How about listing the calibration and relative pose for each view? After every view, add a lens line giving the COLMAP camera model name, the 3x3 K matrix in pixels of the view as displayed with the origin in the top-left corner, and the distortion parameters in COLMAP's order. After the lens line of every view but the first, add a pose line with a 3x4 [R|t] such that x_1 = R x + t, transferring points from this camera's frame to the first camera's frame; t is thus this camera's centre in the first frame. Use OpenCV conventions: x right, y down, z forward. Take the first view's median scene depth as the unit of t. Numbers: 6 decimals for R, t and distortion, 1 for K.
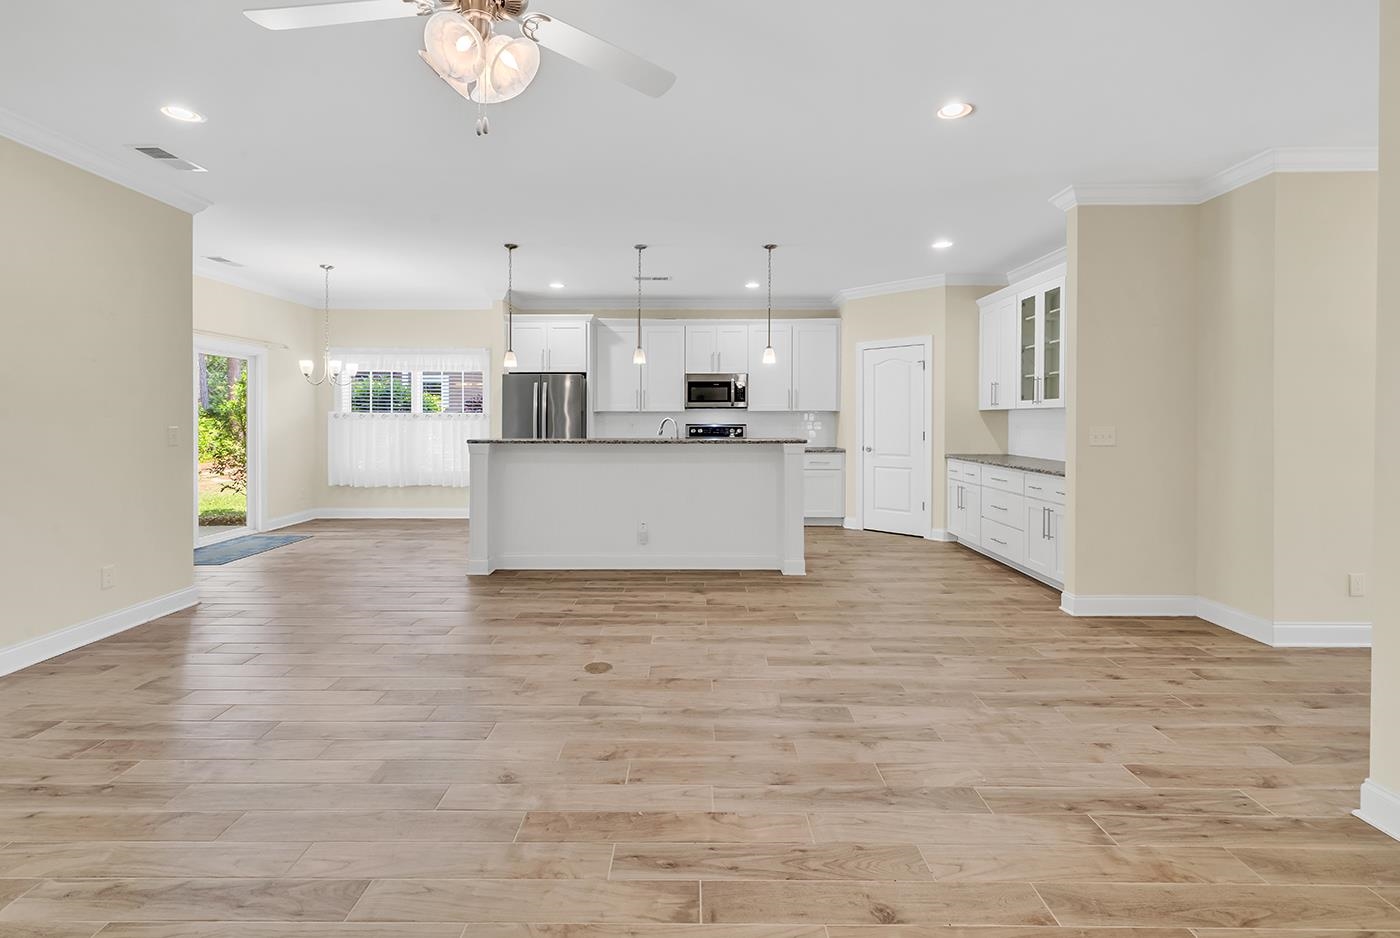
lens RADIAL K [[641.4, 0, 696.5], [0, 641.4, 427.2], [0, 0, 1]] dist [0.004262, 0.000349]
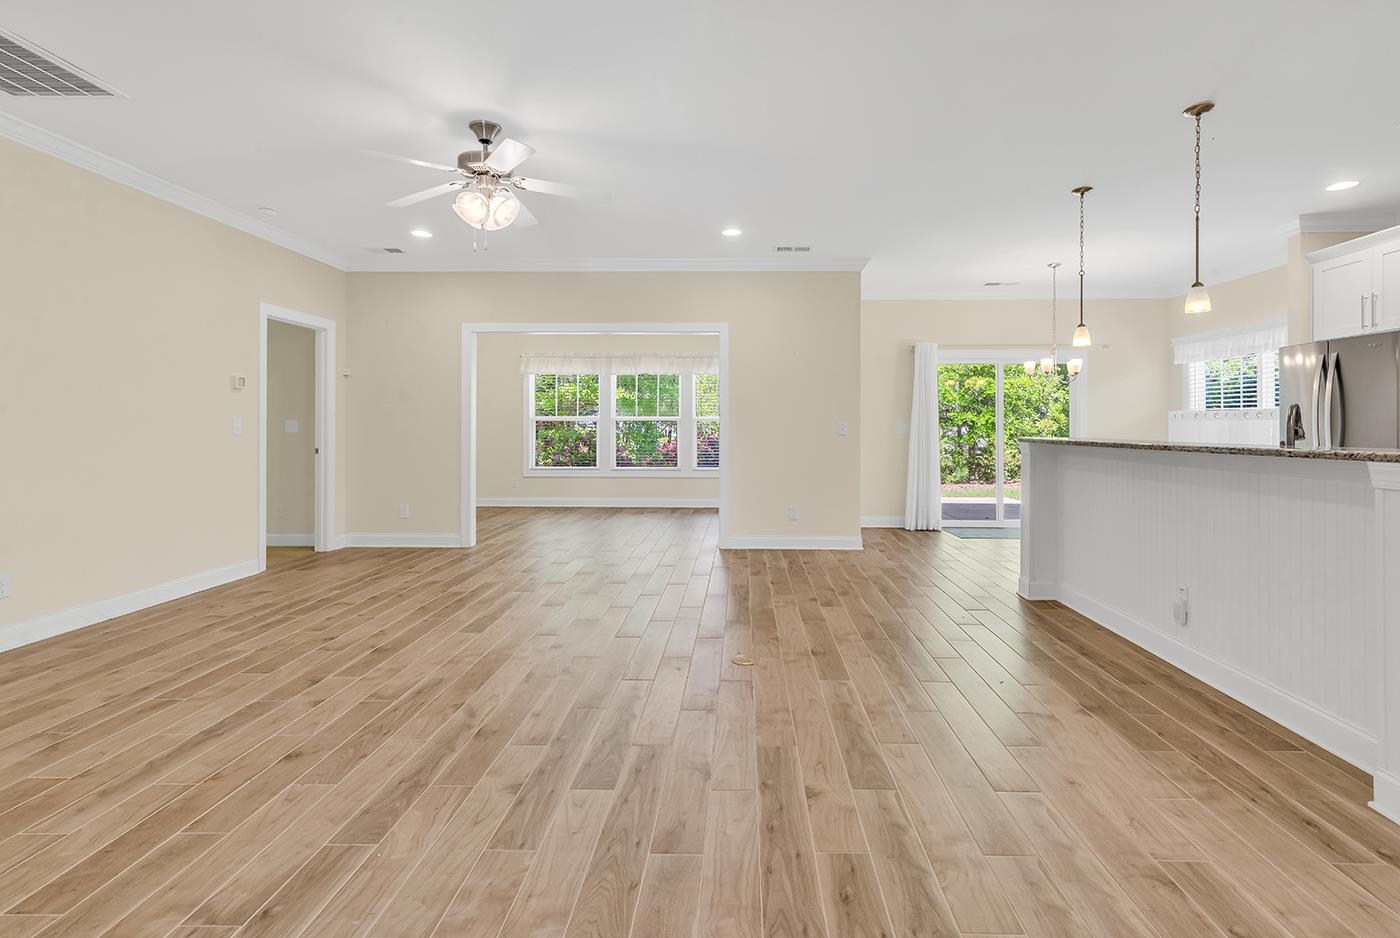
lens RADIAL K [[656.4, 0, 725.8], [0, 656.4, 427.8], [0, 0, 1]] dist [-0.002777, 0.000335]
pose [[-0.023131, 0.001560, -0.999731, 0.480092], [-0.019083, 0.999816, 0.002002, 0.011172], [0.999550, 0.019124, -0.023097, 0.559875]]
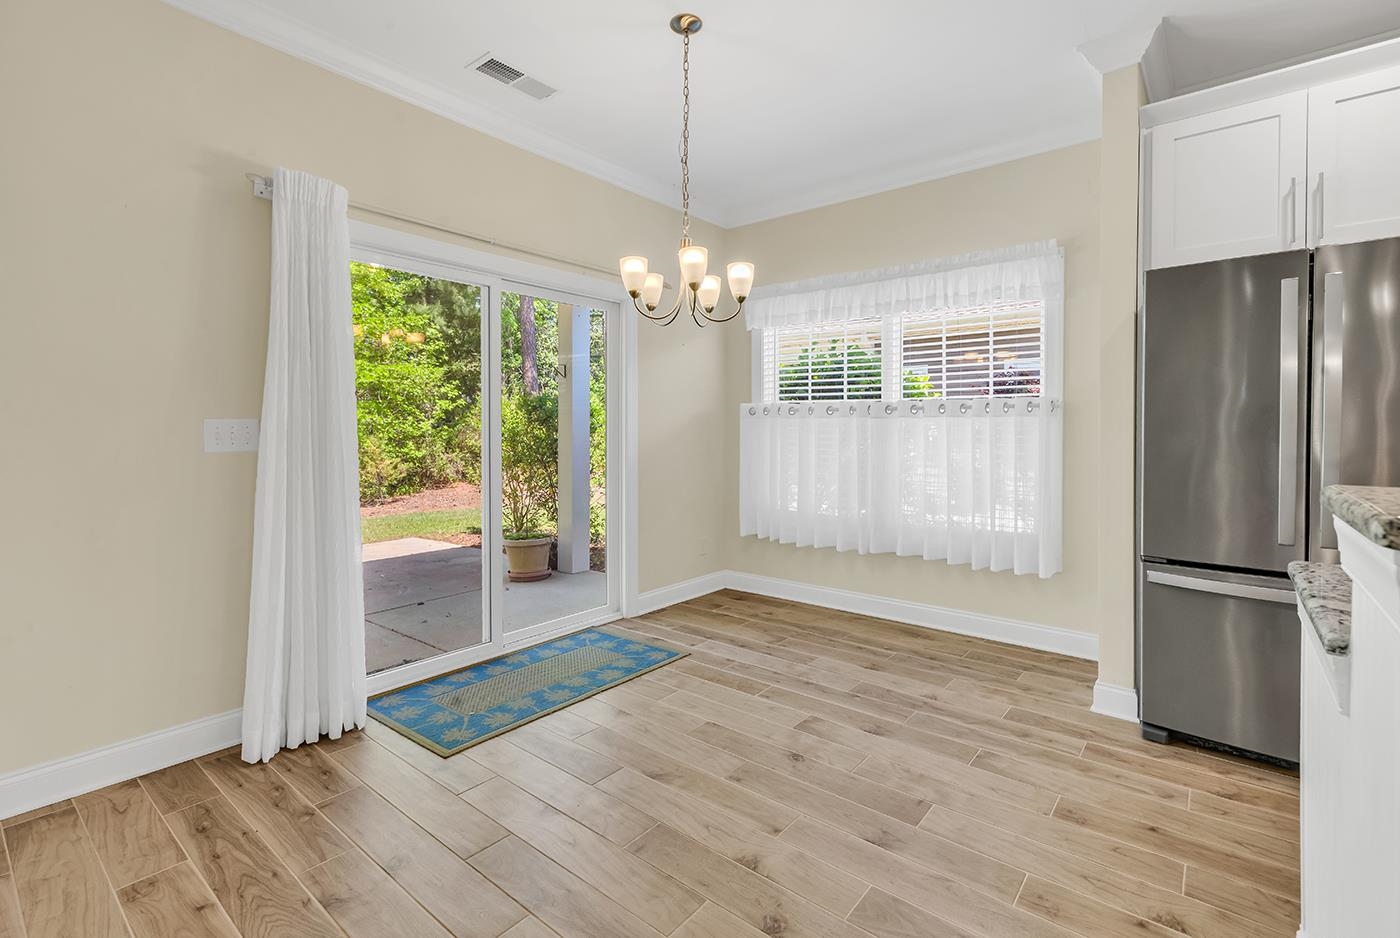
lens RADIAL K [[642.7, 0, 715.8], [0, 642.7, 435.9], [0, 0, 1]] dist [0.006390, 0.000221]
pose [[0.785060, 0.005673, -0.619394, -0.334983], [-0.007684, 0.999970, -0.000581, 0.005443], [0.619372, 0.005215, 0.785080, 0.750188]]
